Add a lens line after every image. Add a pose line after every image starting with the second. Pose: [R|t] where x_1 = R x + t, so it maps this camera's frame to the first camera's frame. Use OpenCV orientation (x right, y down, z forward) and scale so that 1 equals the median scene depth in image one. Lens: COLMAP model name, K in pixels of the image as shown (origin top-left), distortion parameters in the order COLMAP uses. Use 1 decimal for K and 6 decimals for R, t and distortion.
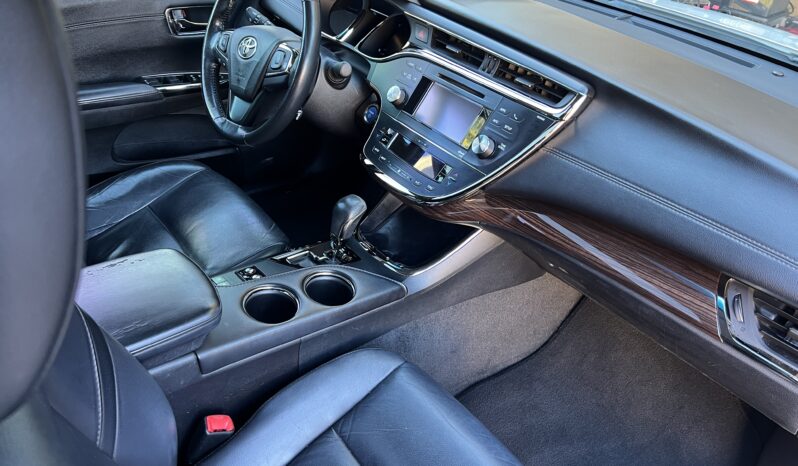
lens RADIAL K [[621.5, 0, 399.0], [0, 621.5, 233.0], [0, 0, 1]] dist [0.209421, -0.543381]
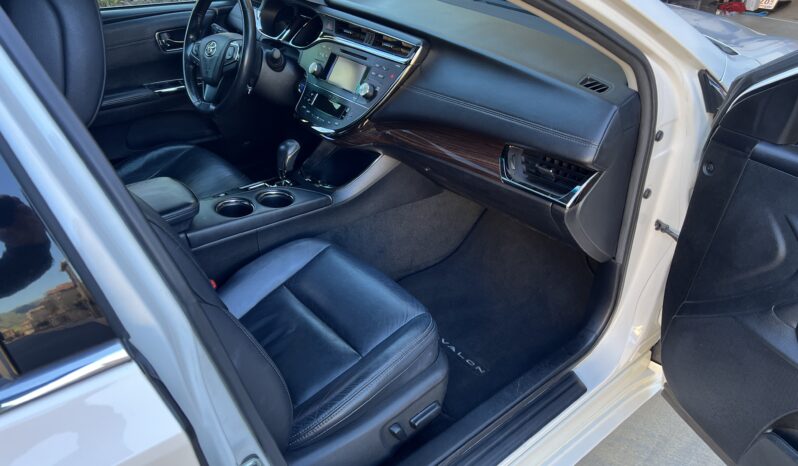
lens RADIAL K [[610.5, 0, 399.8], [0, 610.5, 240.8], [0, 0, 1]] dist [0.061978, -0.089519]
pose [[0.994318, -0.102250, -0.029596, 0.185919], [0.101642, 0.994591, -0.021381, 0.216202], [0.031623, 0.018251, 0.999333, -0.377296]]
